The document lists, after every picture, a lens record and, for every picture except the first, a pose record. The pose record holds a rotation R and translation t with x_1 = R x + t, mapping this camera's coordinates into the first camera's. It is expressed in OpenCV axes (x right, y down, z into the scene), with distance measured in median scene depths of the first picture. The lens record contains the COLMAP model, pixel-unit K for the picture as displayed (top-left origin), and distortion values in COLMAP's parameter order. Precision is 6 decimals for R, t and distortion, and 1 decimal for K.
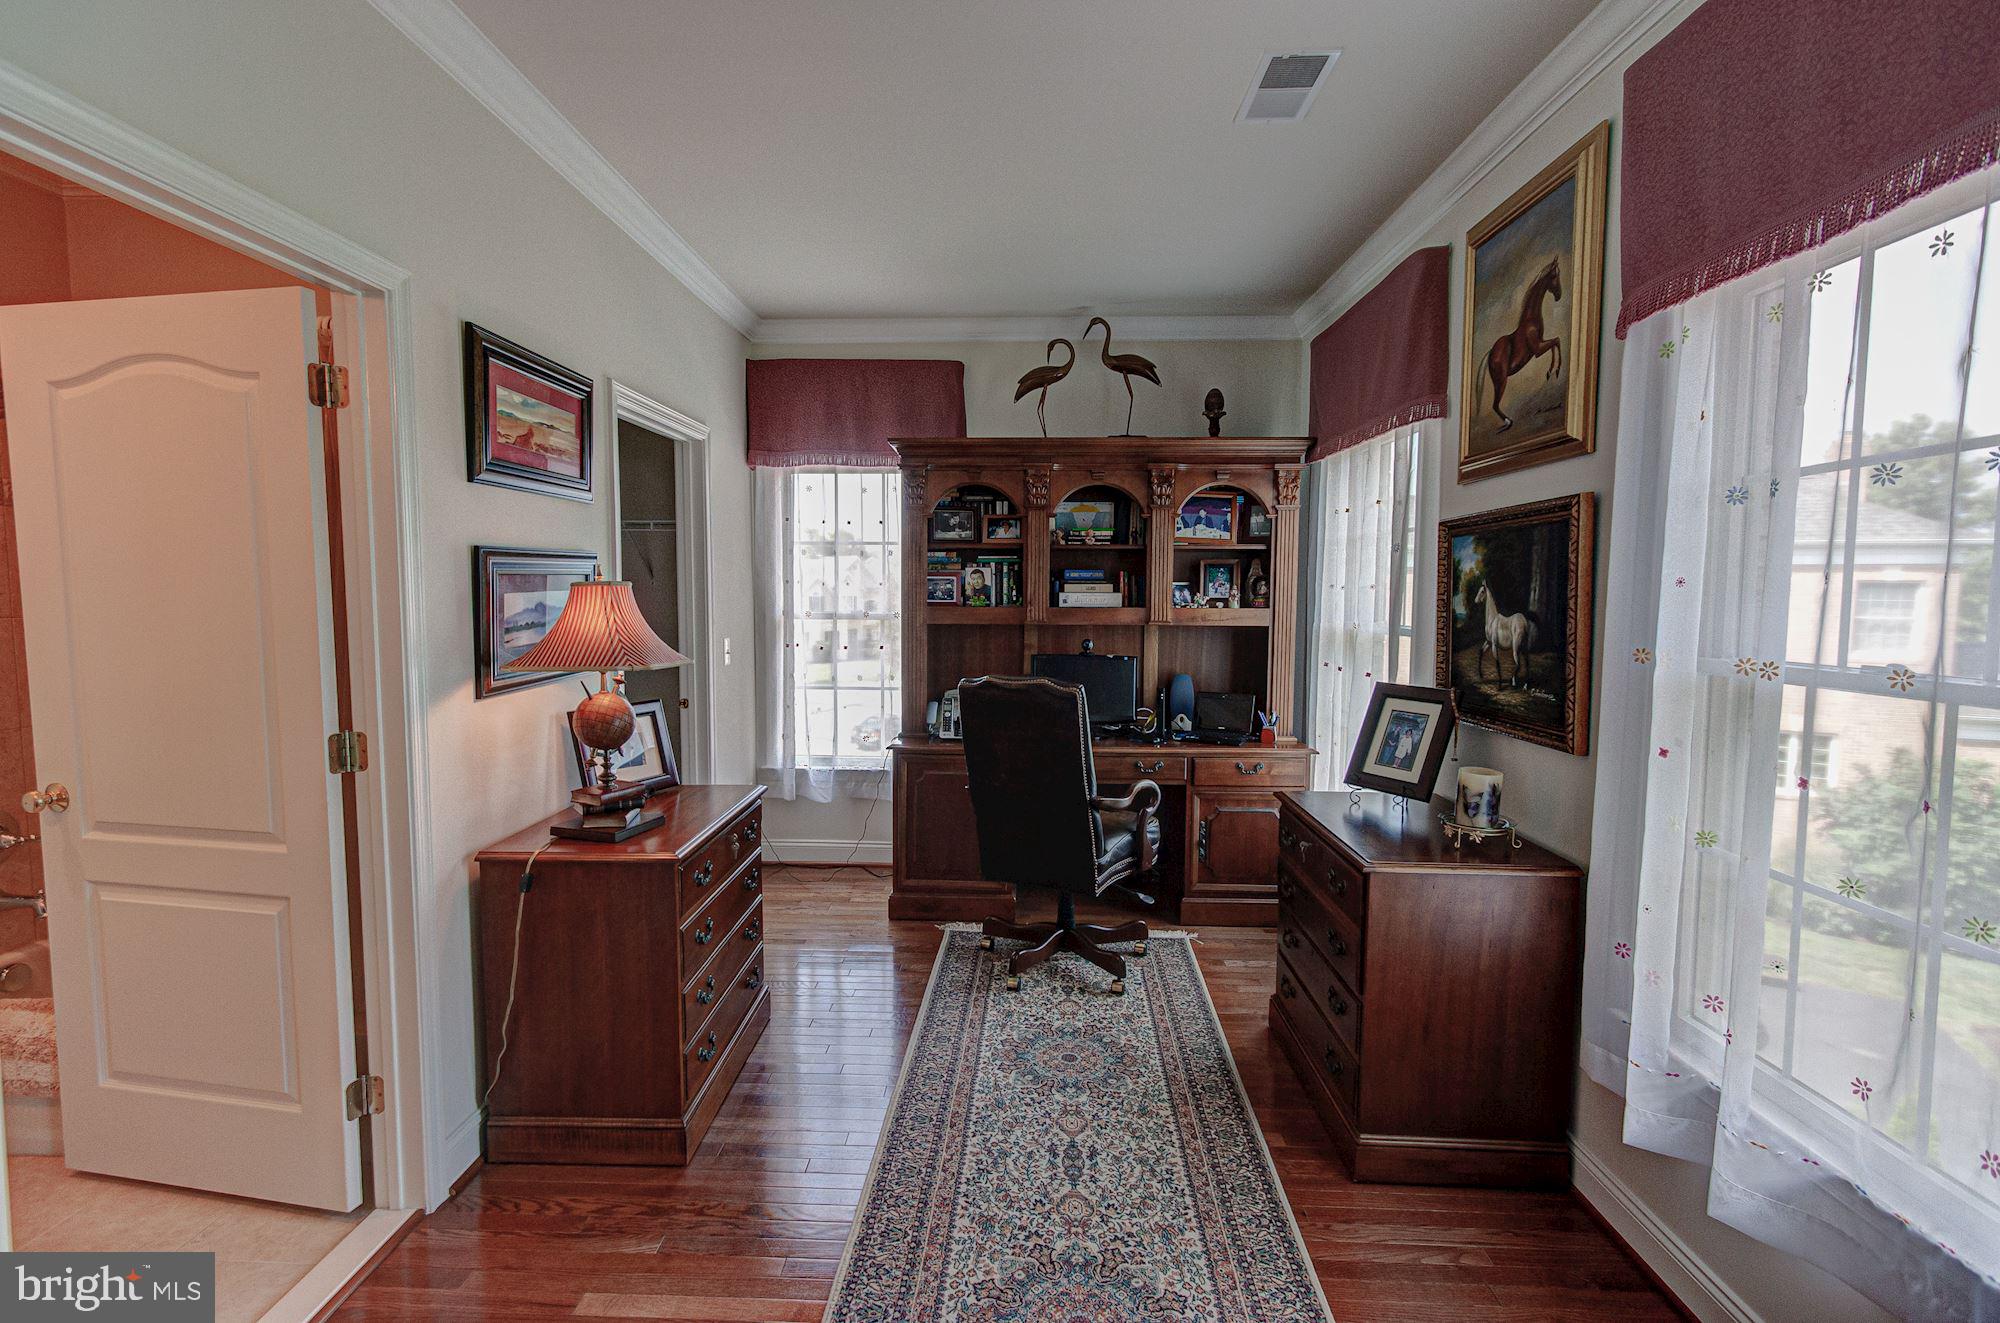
lens RADIAL K [[924.4, 0, 993.8], [0, 924.4, 655.3], [0, 0, 1]] dist [-0.000096, 0.000038]
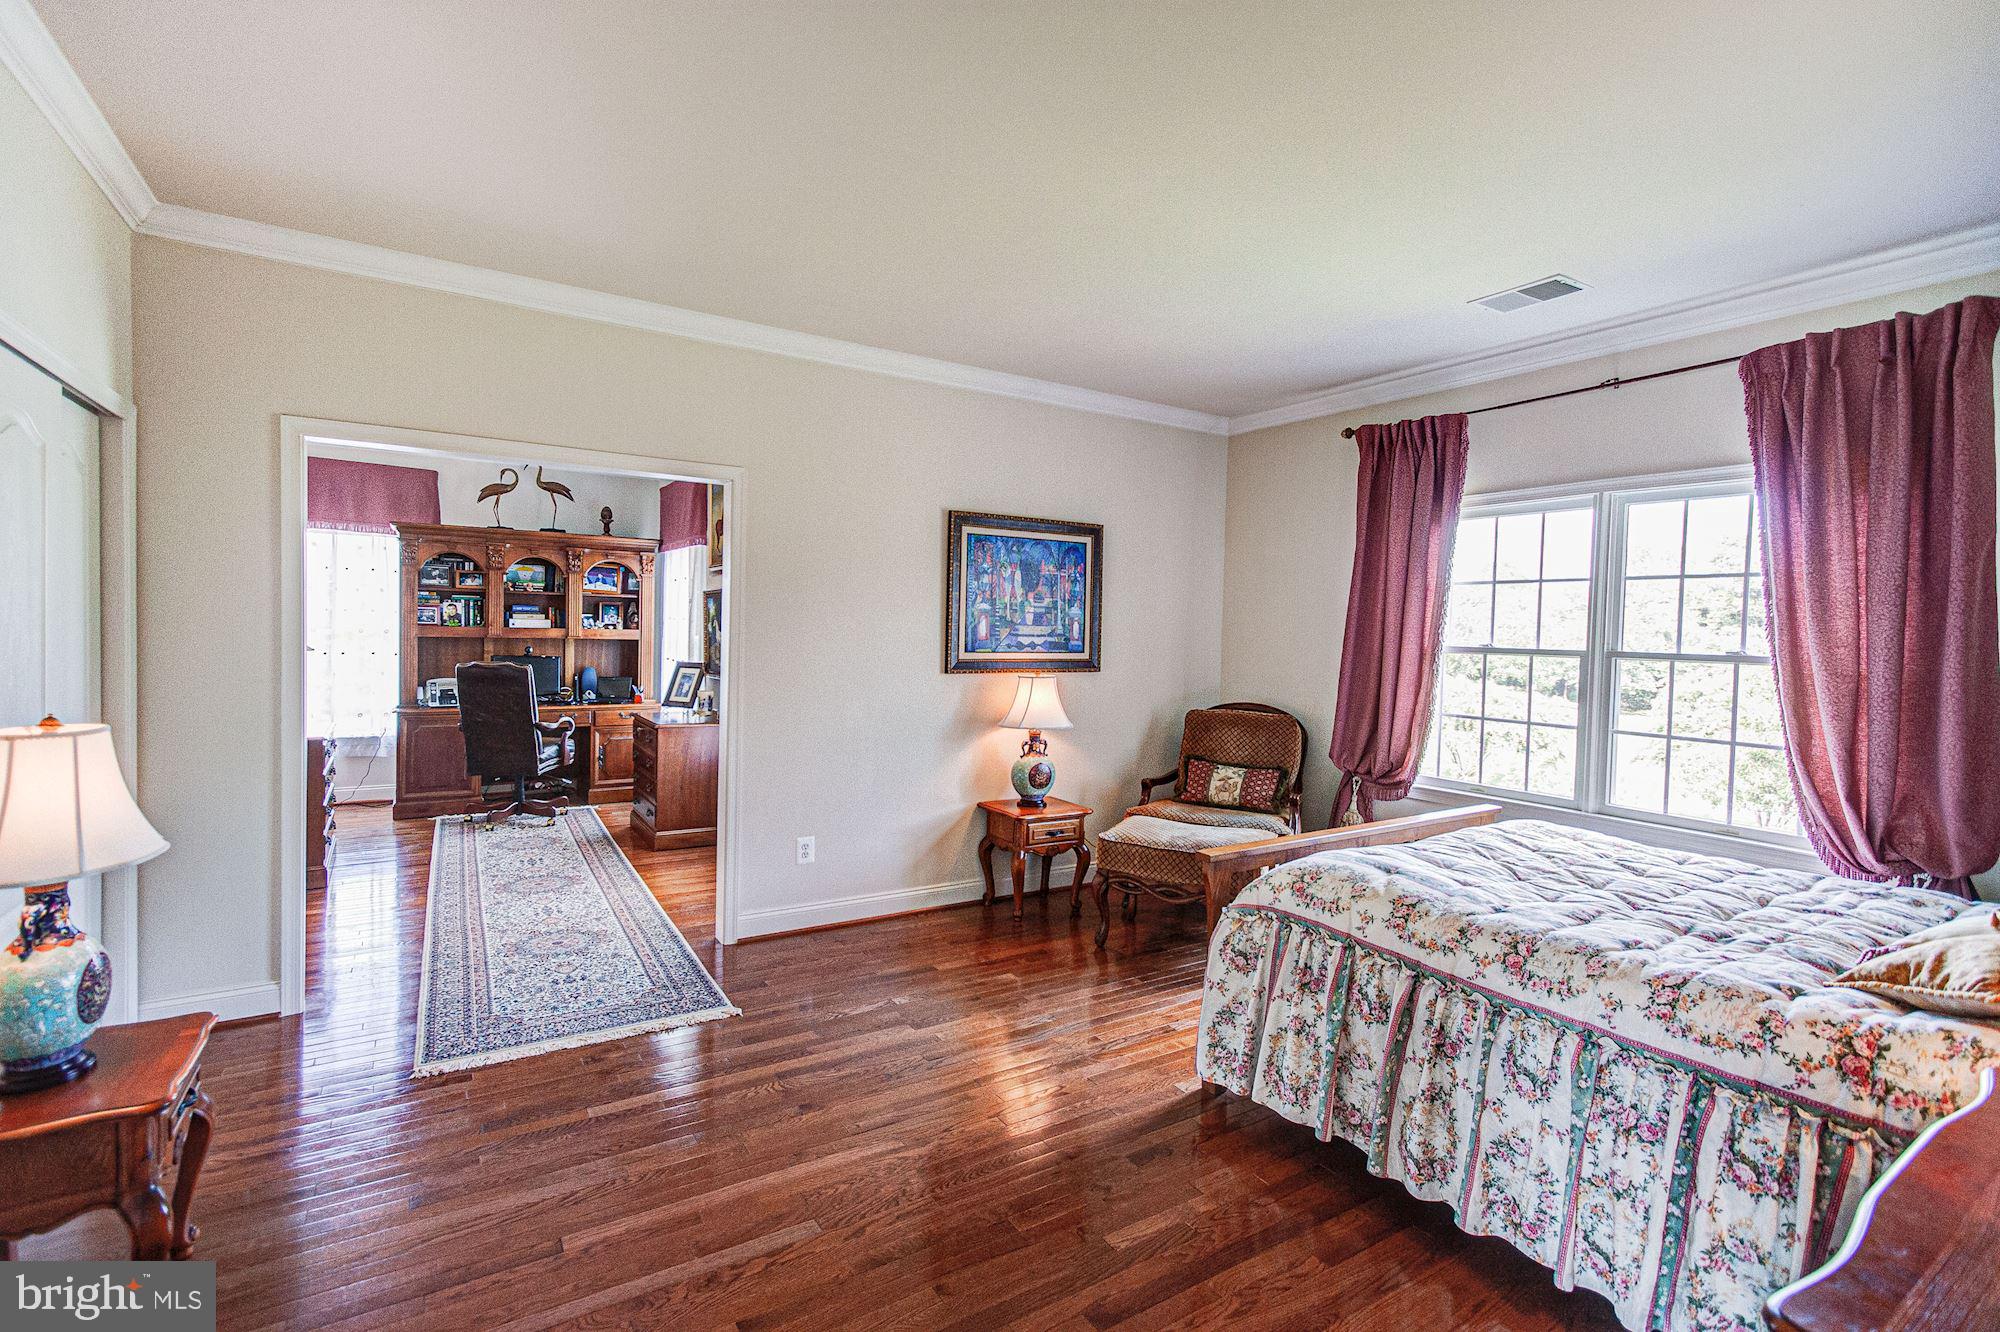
lens RADIAL K [[911.0, 0, 985.6], [0, 911.0, 657.2], [0, 0, 1]] dist [0.005210, 0.000007]
pose [[0.832294, -0.004057, 0.554319, -0.130250], [0.020867, 0.999494, -0.024015, 0.060318], [-0.553941, 0.031554, 0.831958, -0.867278]]
